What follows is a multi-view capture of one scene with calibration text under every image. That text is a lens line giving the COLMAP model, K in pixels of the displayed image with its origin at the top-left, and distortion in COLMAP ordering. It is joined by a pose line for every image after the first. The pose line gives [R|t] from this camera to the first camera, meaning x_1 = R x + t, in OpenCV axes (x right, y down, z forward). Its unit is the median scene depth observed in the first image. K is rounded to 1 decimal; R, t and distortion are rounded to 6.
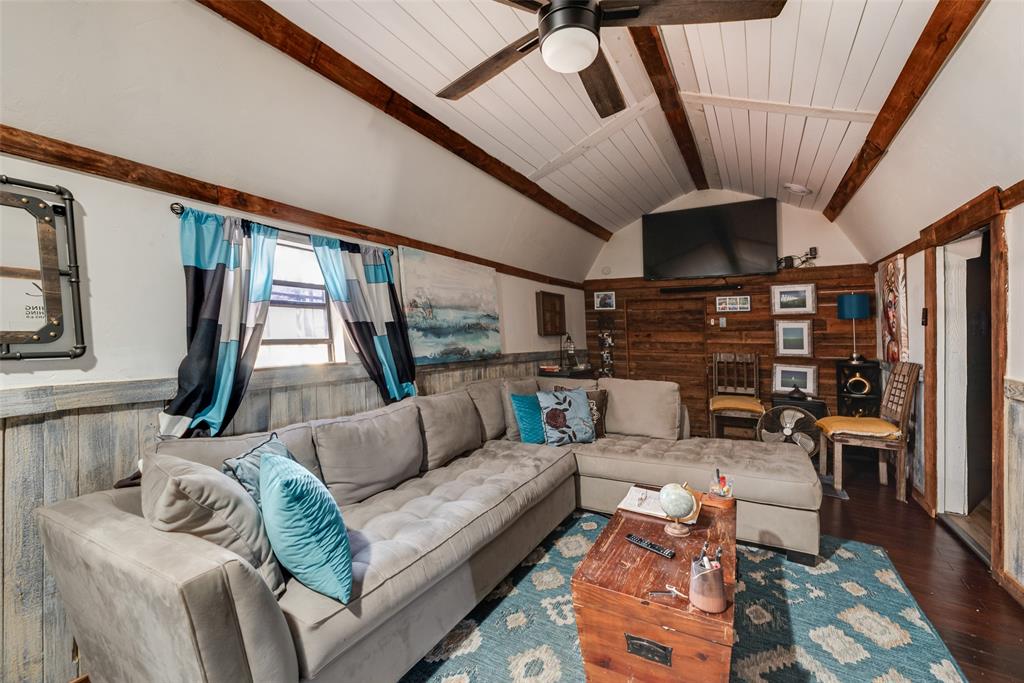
lens RADIAL K [[437.6, 0, 493.0], [0, 437.6, 339.8], [0, 0, 1]] dist [-0.010567, 0.000559]
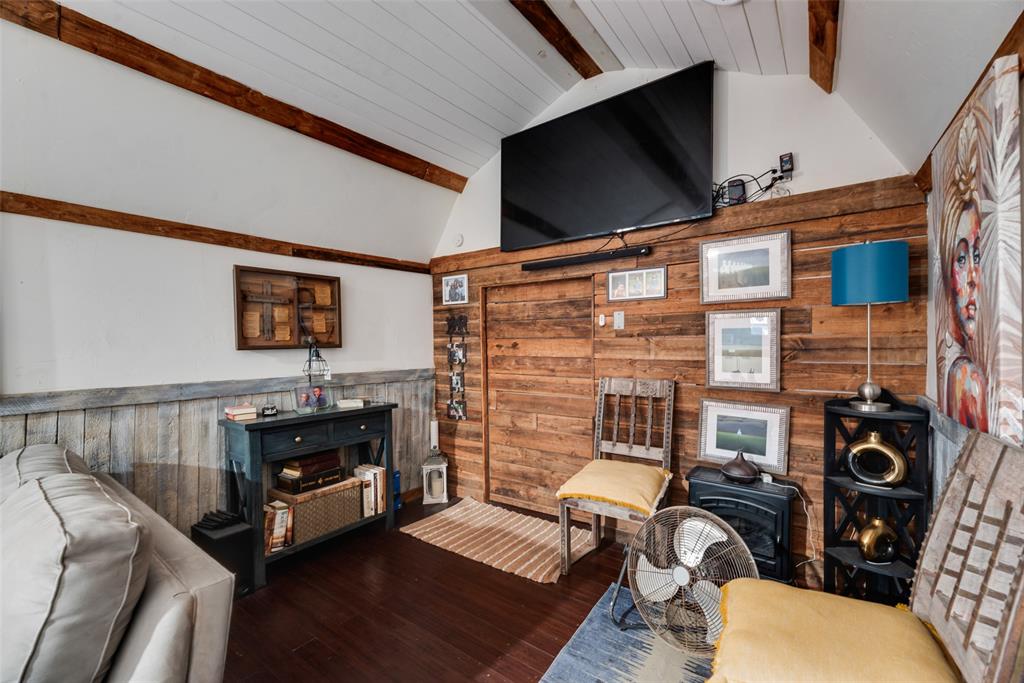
lens RADIAL K [[437.6, 0, 483.5], [0, 437.6, 367.2], [0, 0, 1]] dist [-0.010567, 0.000559]
pose [[0.994854, -0.004534, -0.101222, 0.455475], [0.008831, 0.999076, 0.042052, -0.007281], [0.100938, -0.042730, 0.993975, 0.491703]]
